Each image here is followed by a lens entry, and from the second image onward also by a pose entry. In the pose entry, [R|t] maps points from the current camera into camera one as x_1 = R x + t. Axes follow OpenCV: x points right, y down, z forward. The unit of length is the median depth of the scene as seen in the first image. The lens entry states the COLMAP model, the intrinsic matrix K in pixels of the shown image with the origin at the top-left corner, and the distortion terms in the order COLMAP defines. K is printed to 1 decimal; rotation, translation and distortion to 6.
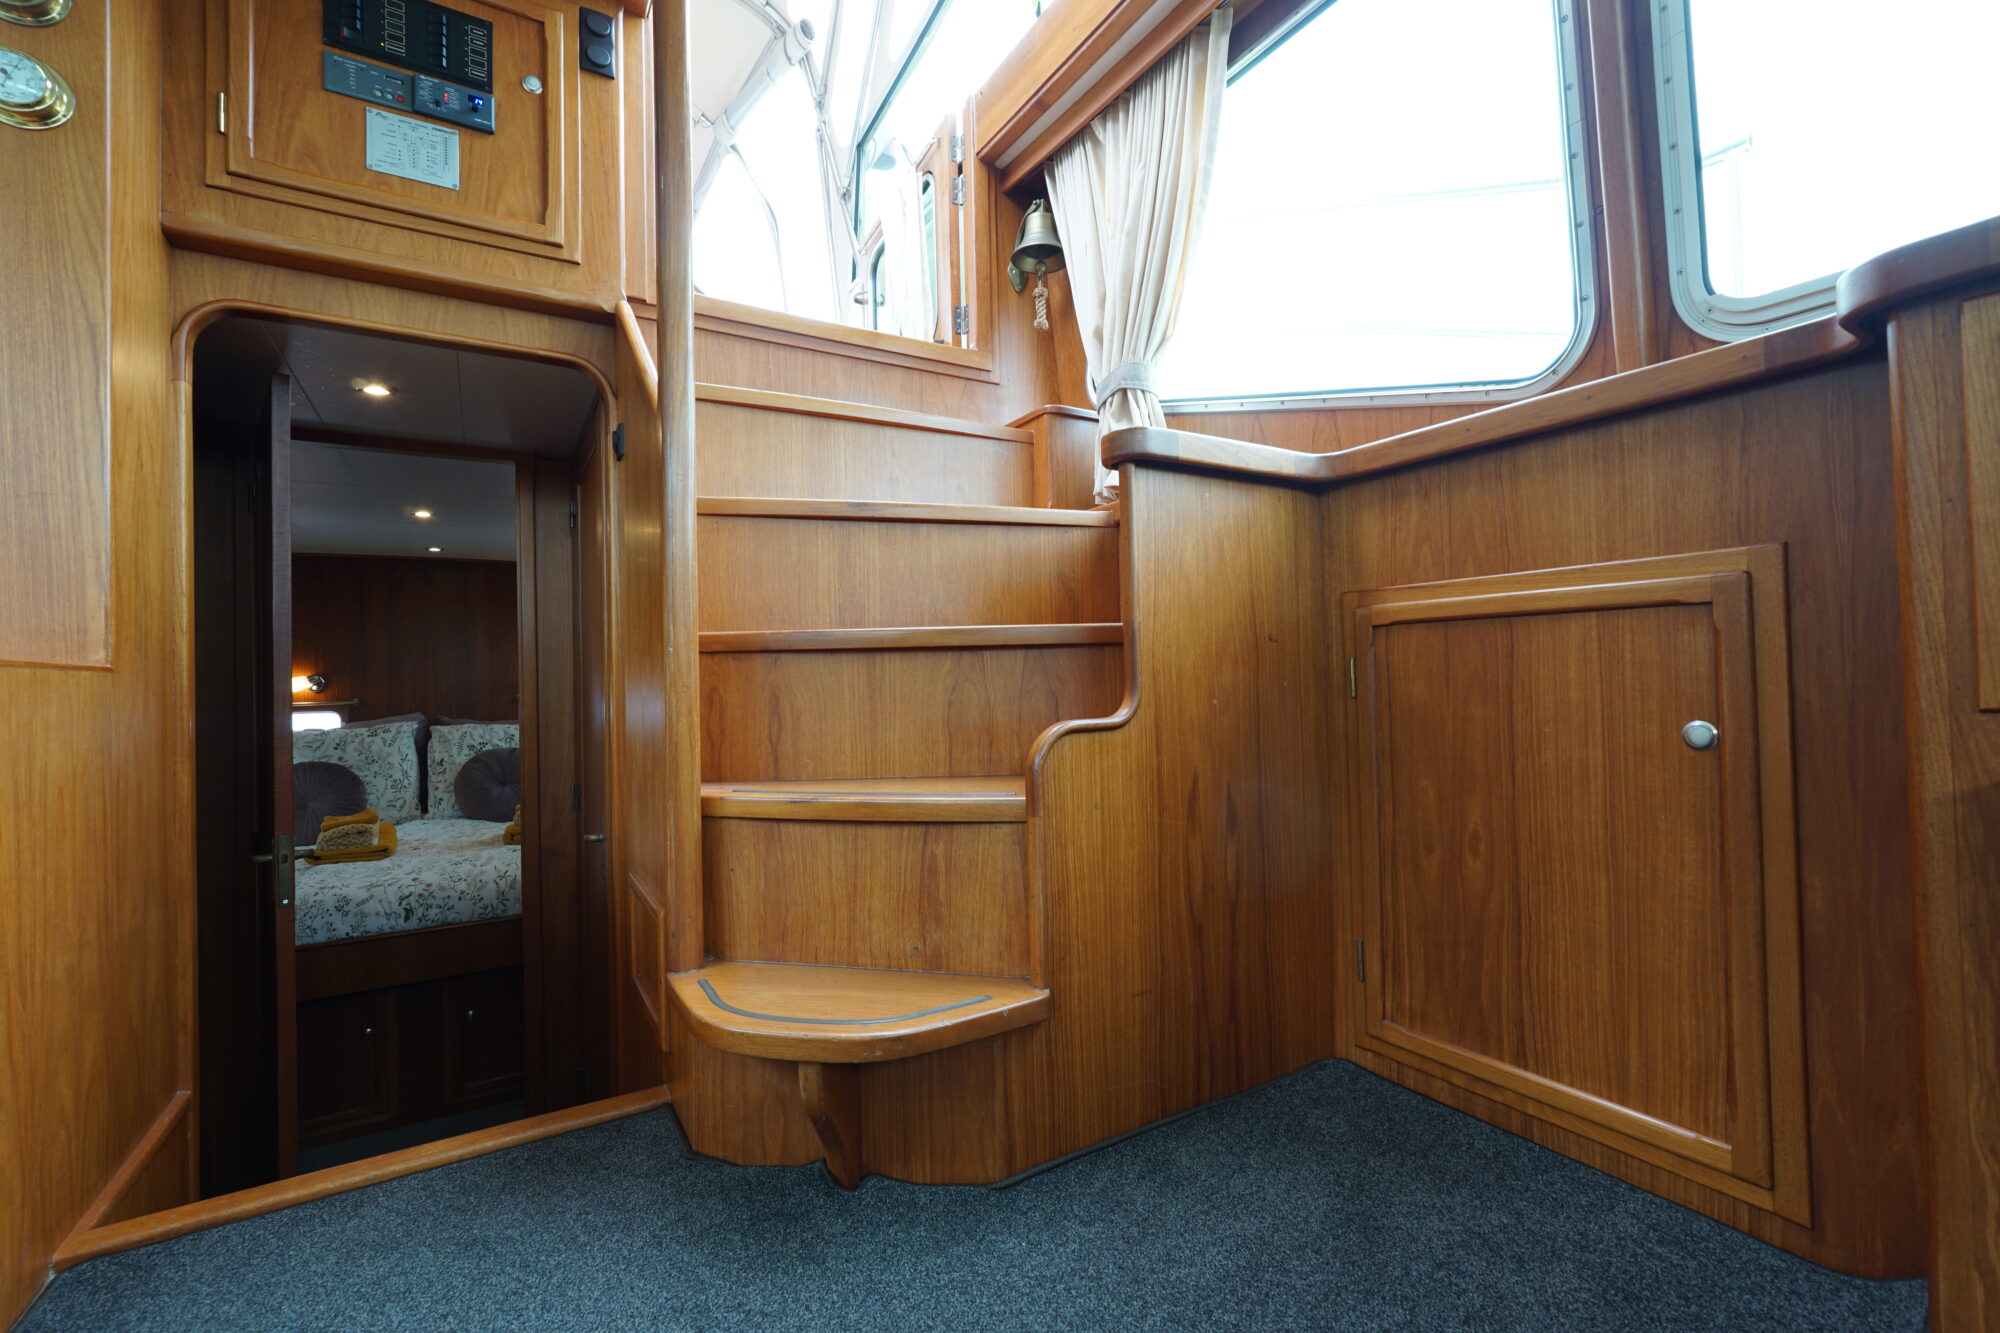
lens RADIAL K [[839.4, 0, 993.4], [0, 839.4, 665.5], [0, 0, 1]] dist [-0.018278, 0.006993]
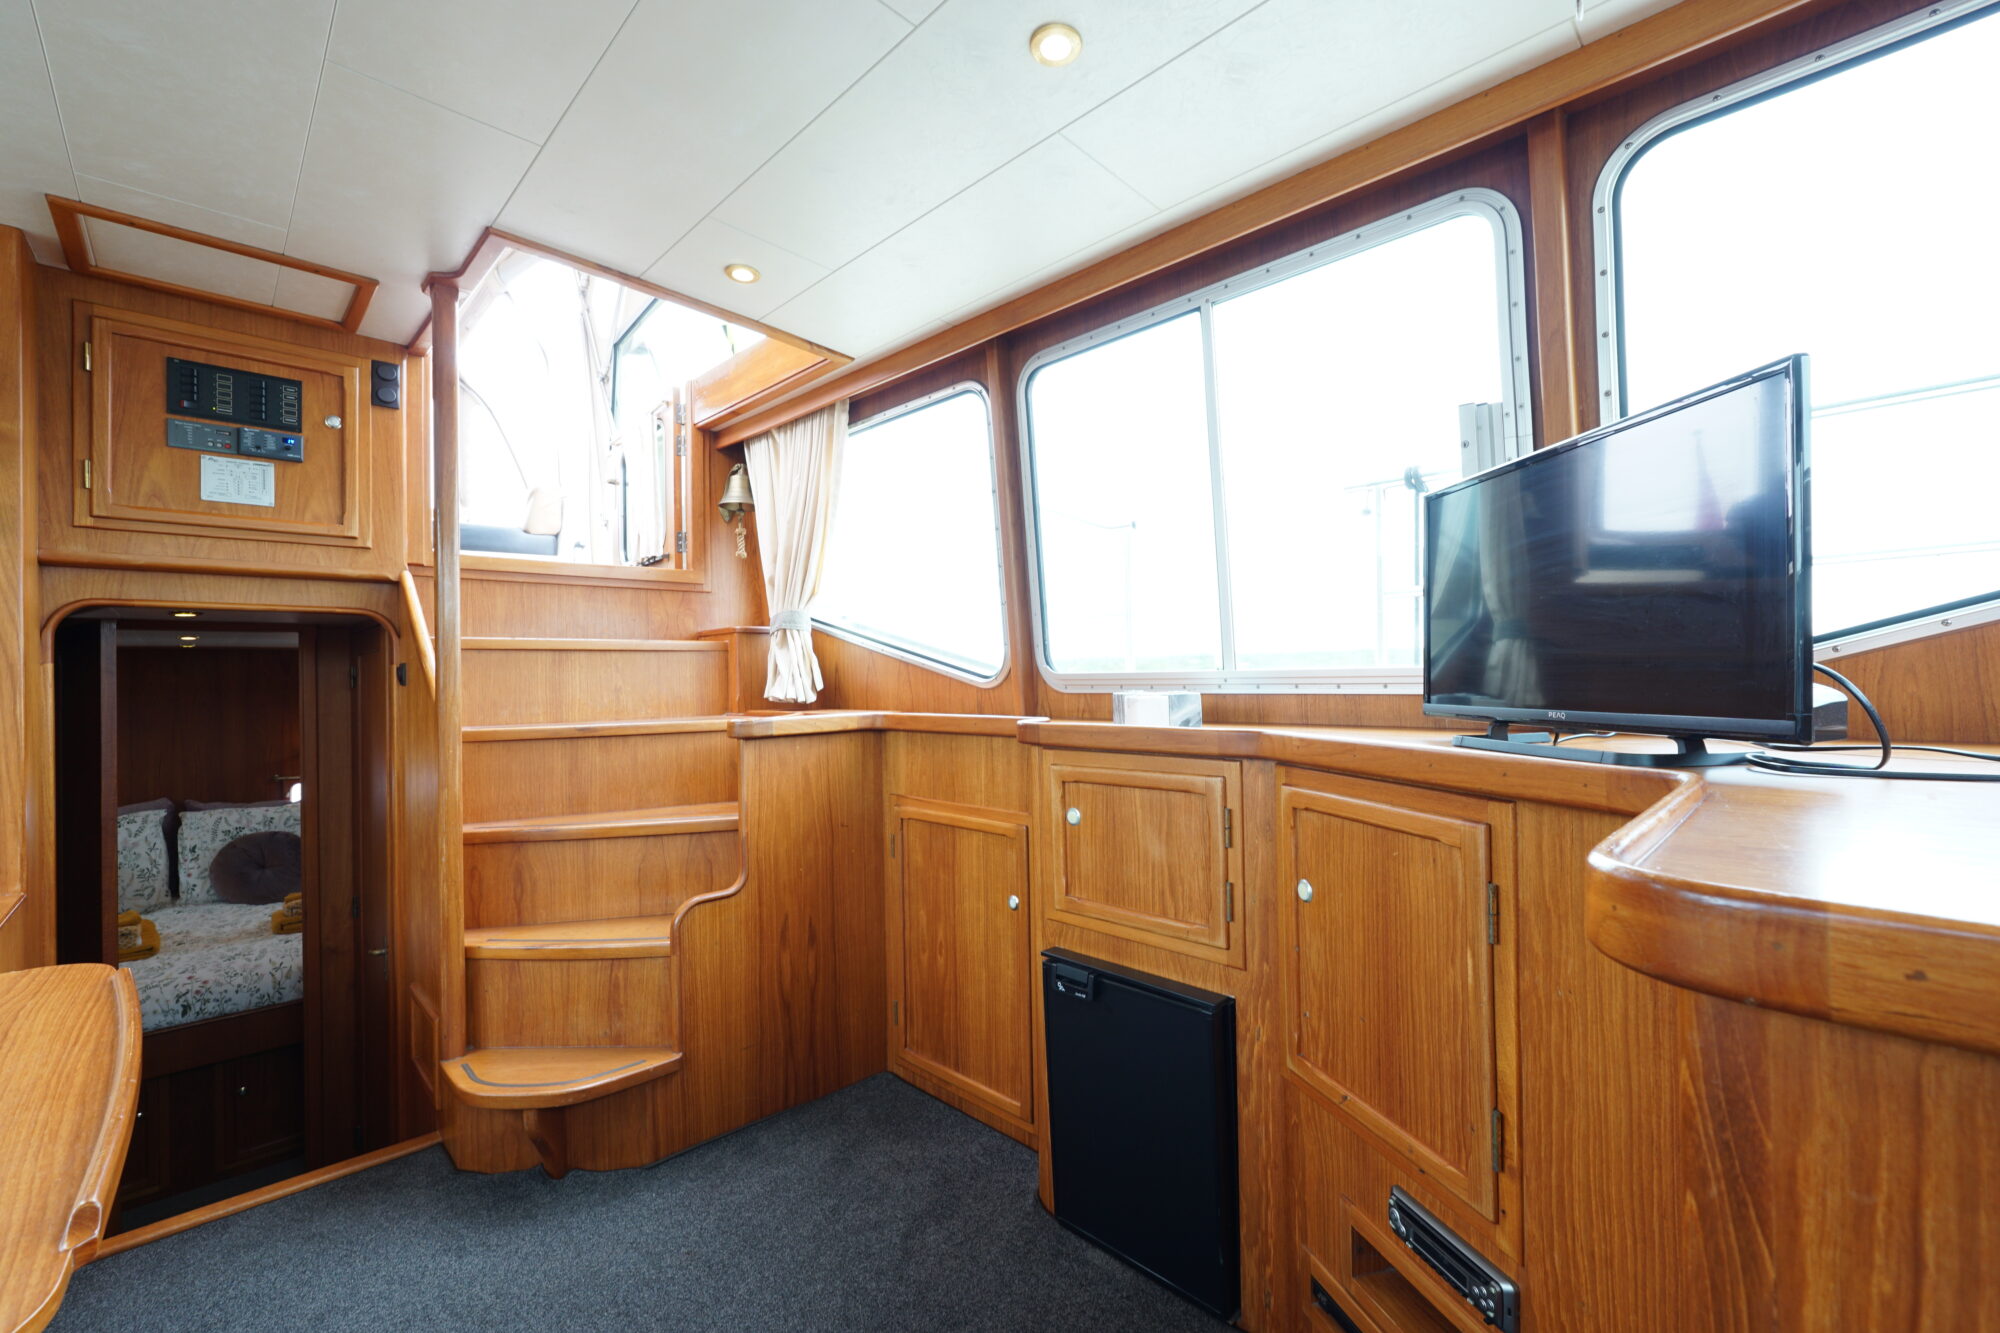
lens RADIAL K [[839.4, 0, 994.0], [0, 839.4, 668.8], [0, 0, 1]] dist [-0.018278, 0.006993]
pose [[0.975513, 0.007554, 0.219814, 0.238279], [-0.007792, 0.999970, 0.000213, -0.323634], [-0.219806, -0.001921, 0.975542, -0.650314]]
